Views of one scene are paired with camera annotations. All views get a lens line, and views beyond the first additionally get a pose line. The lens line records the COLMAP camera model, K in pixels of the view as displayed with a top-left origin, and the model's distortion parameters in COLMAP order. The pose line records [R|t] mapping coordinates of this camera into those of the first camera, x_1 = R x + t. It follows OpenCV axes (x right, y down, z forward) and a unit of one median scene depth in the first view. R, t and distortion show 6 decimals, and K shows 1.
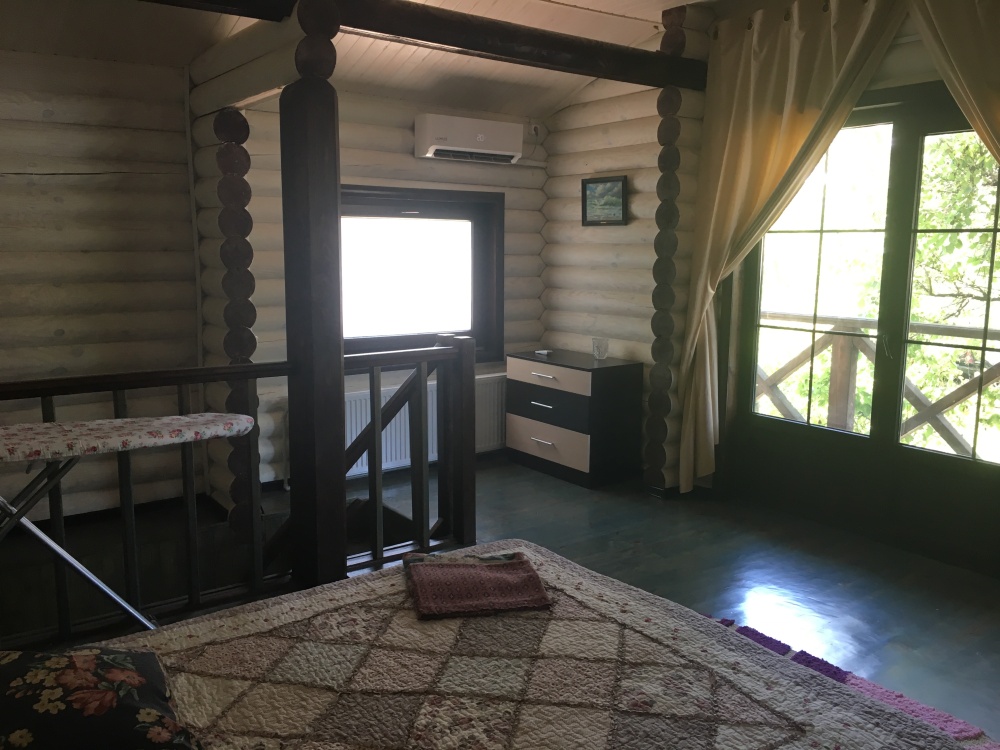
lens RADIAL K [[858.3, 0, 501.9], [0, 858.3, 371.6], [0, 0, 1]] dist [0.086072, -0.129117]
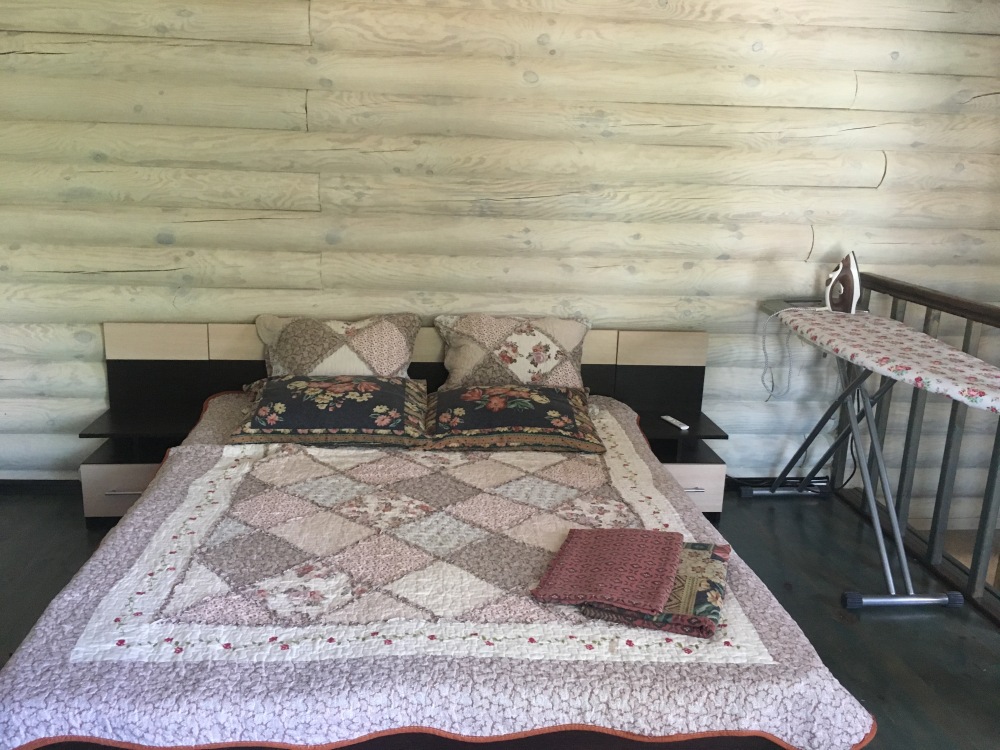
lens RADIAL K [[858.3, 0, 501.9], [0, 858.3, 371.6], [0, 0, 1]] dist [0.086072, -0.129117]
pose [[-0.502194, 0.188152, -0.844038, 0.804509], [-0.163871, 0.937652, 0.306522, -0.182803], [0.849086, 0.292247, -0.440050, 1.459906]]
